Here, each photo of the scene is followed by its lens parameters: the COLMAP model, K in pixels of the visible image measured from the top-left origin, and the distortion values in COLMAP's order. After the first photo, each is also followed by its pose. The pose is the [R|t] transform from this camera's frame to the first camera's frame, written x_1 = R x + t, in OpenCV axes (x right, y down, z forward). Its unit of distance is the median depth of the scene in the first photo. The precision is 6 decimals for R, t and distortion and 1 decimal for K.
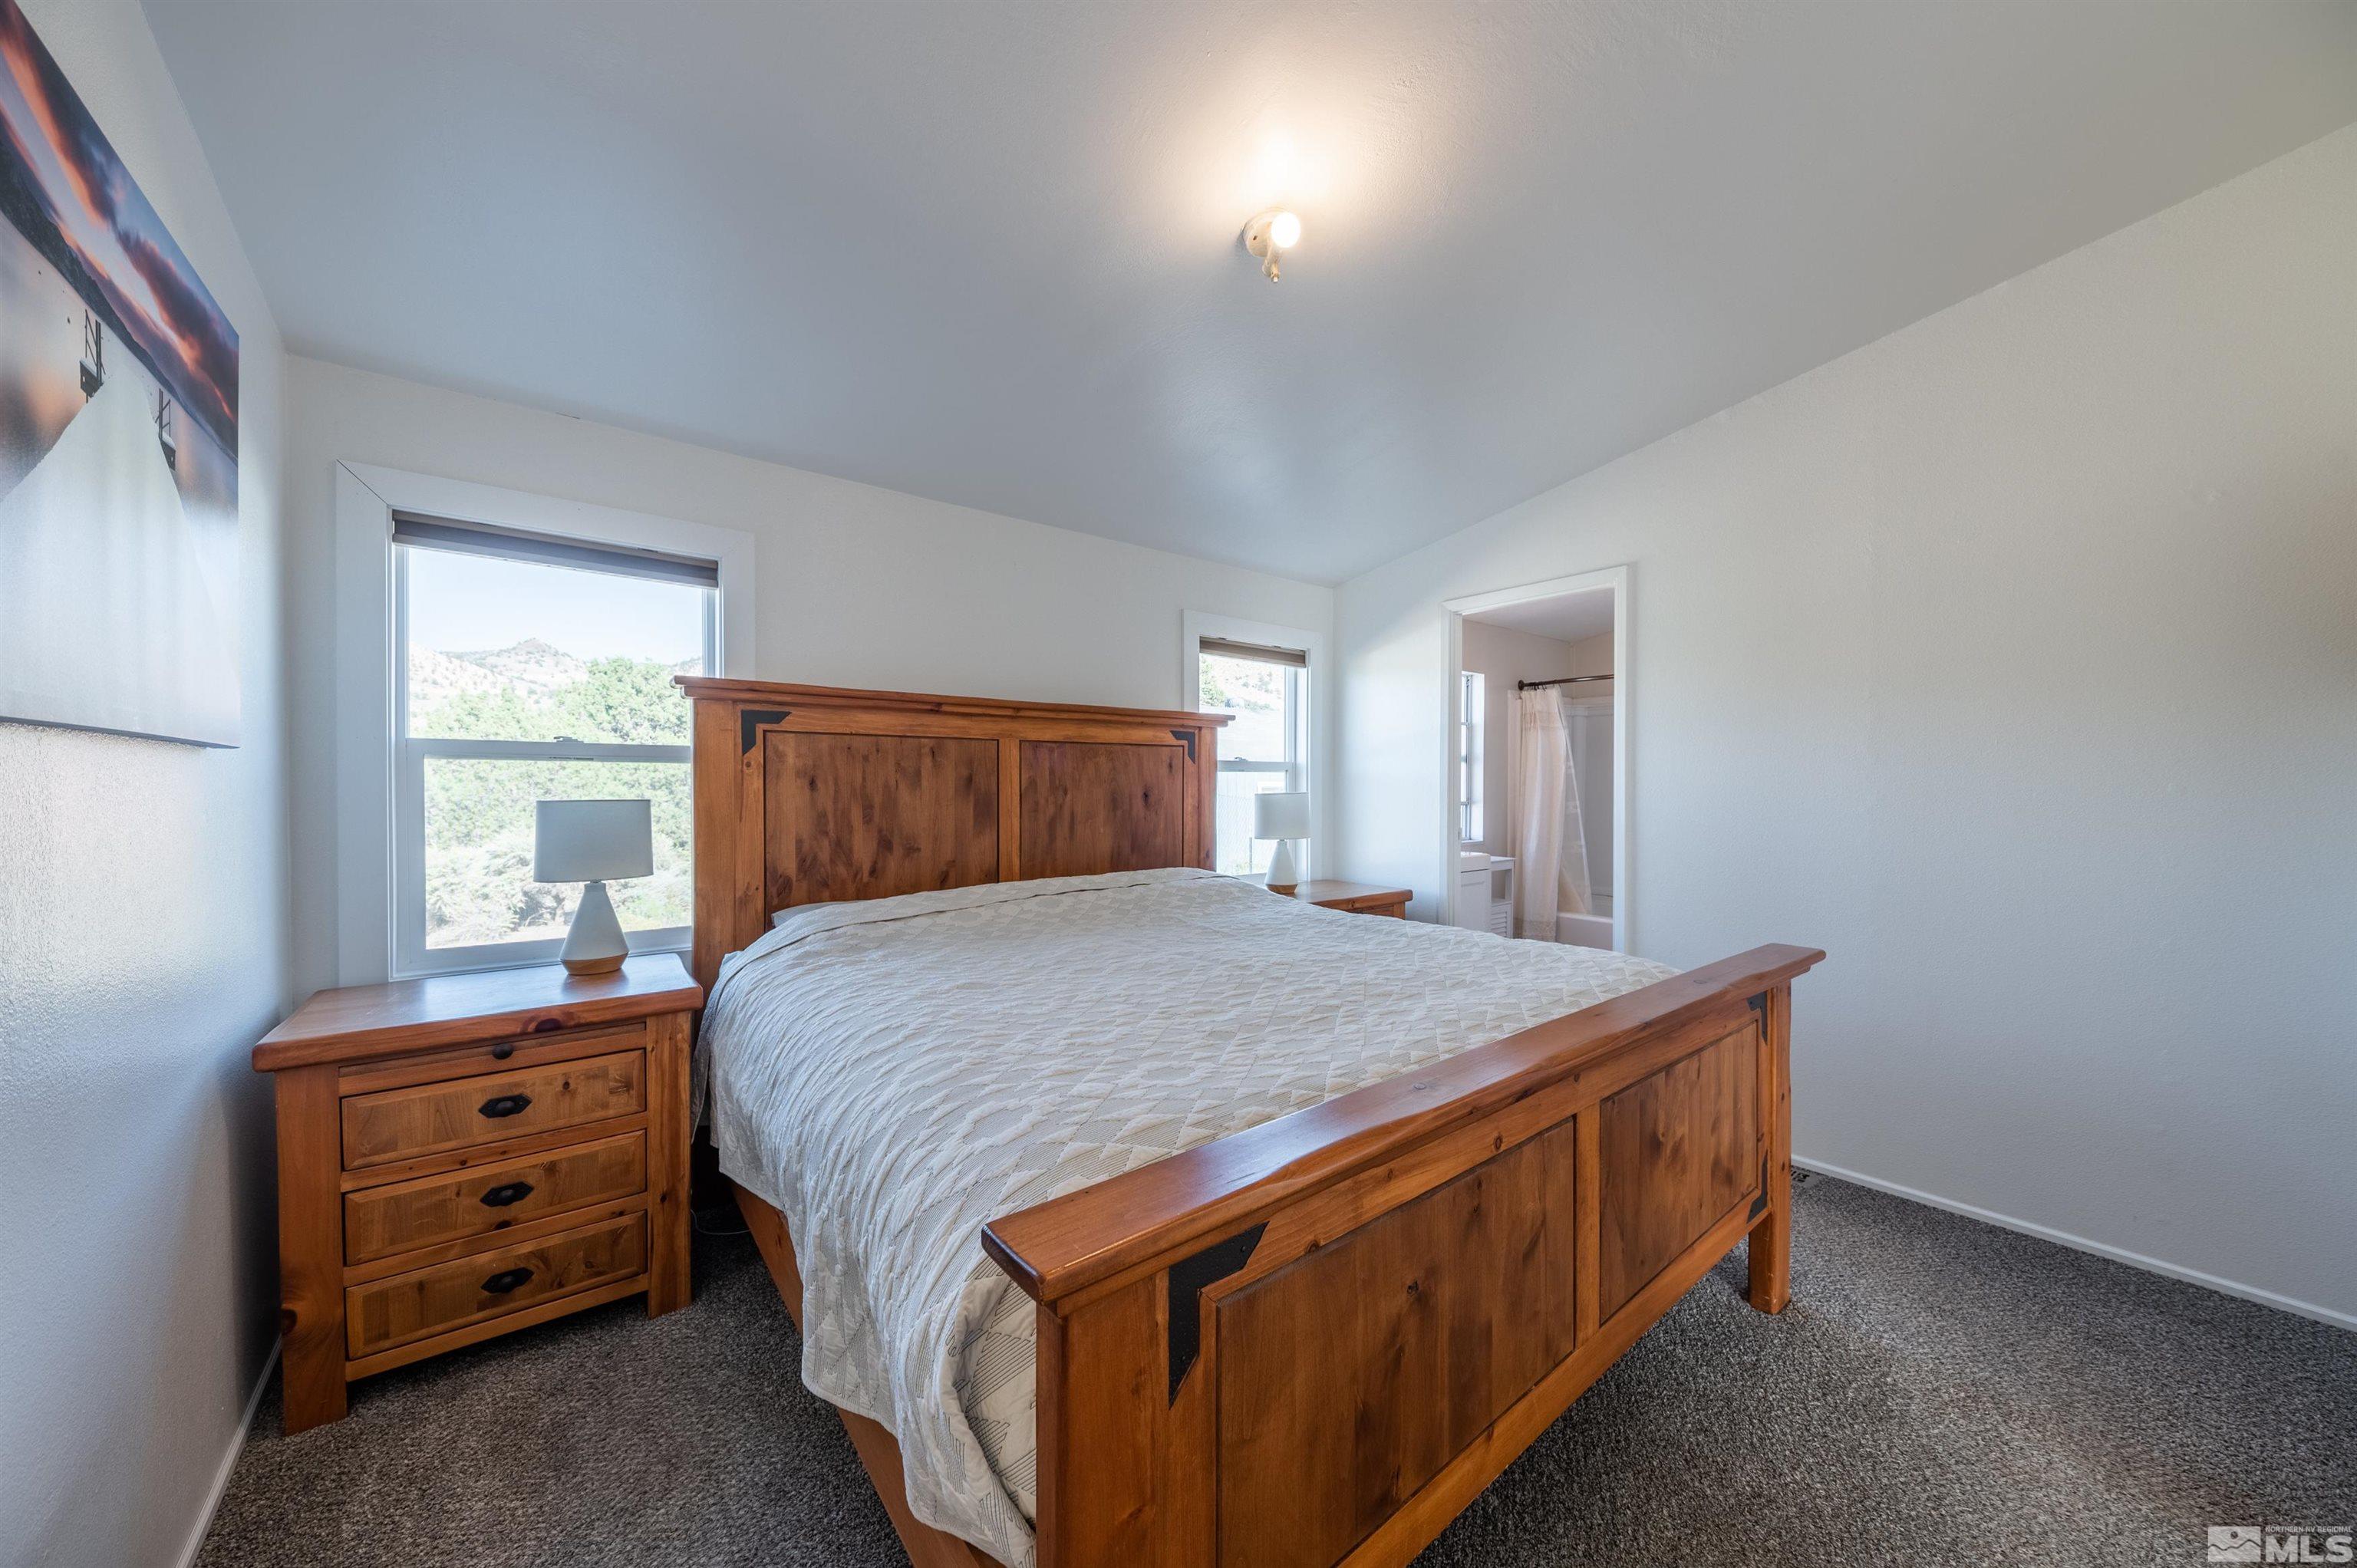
lens RADIAL K [[811.1, 0, 1145.2], [0, 811.1, 789.7], [0, 0, 1]] dist [0.001995, -0.002496]
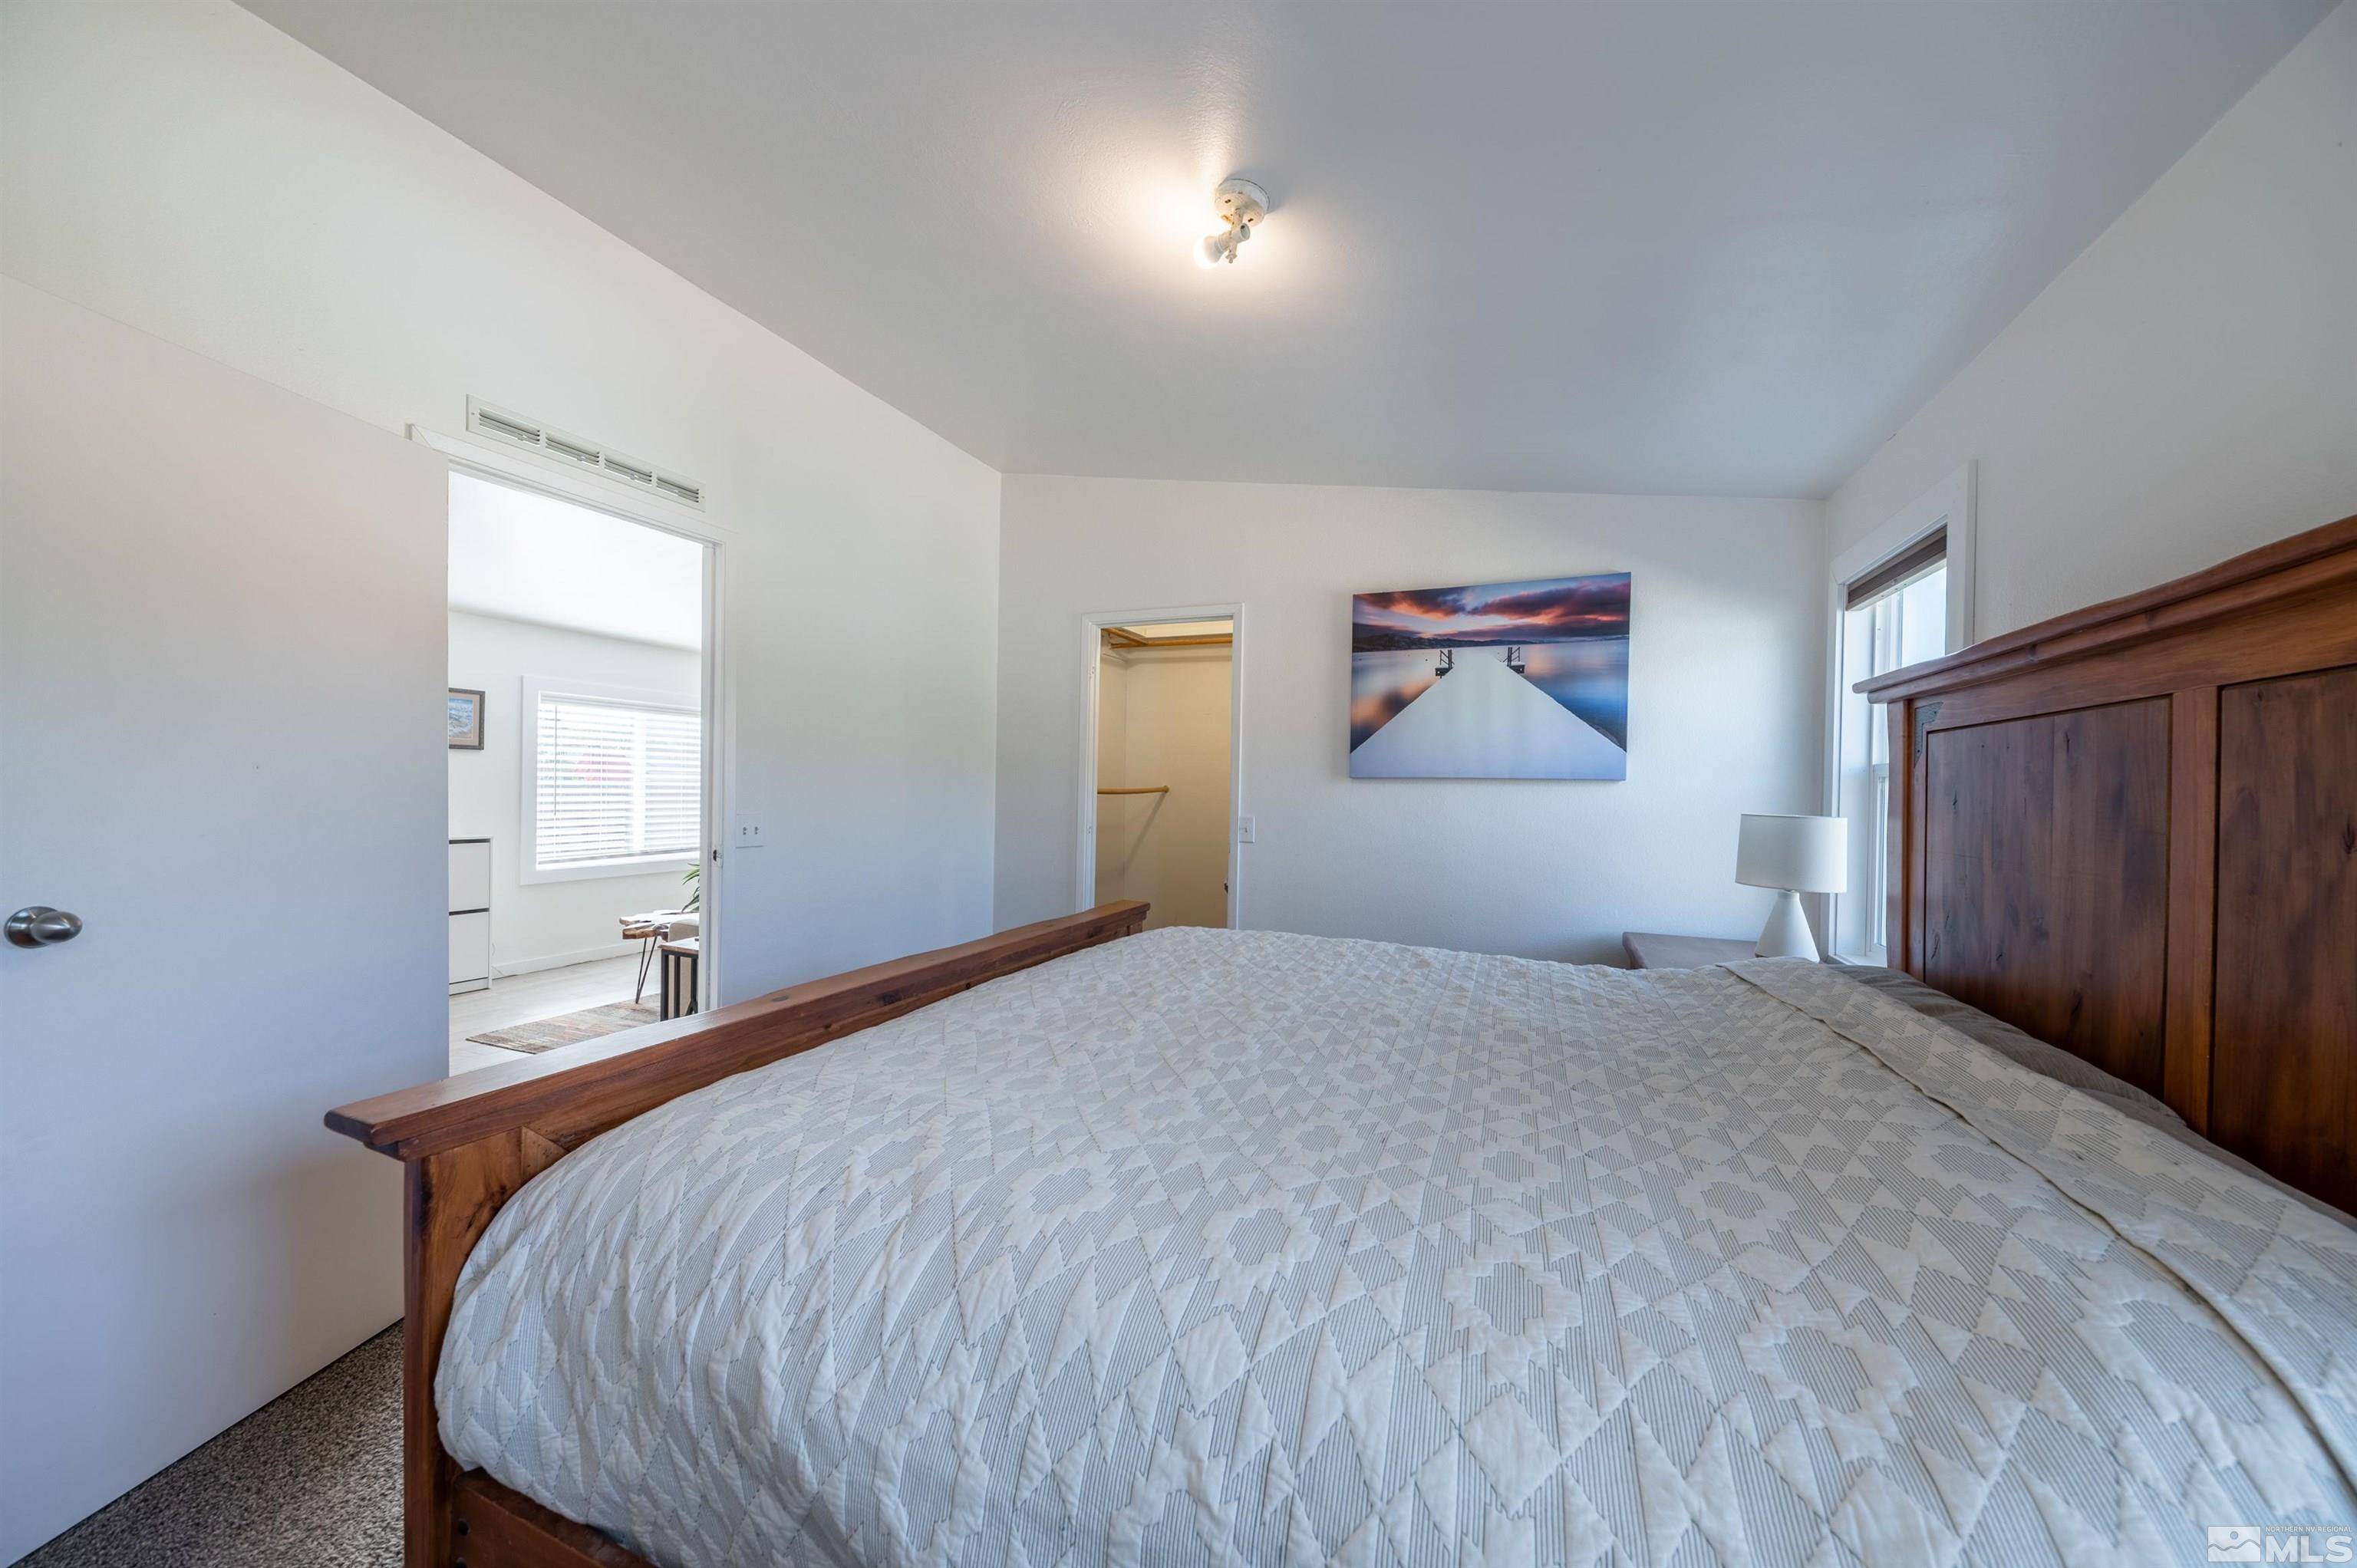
lens RADIAL K [[811.1, 0, 1175.7], [0, 811.1, 797.2], [0, 0, 1]] dist [0.001995, -0.002496]
pose [[-0.859304, -0.011757, -0.511330, 0.414276], [-0.022609, 0.999632, 0.015012, -0.007109], [0.510965, 0.024460, -0.859254, 1.051881]]
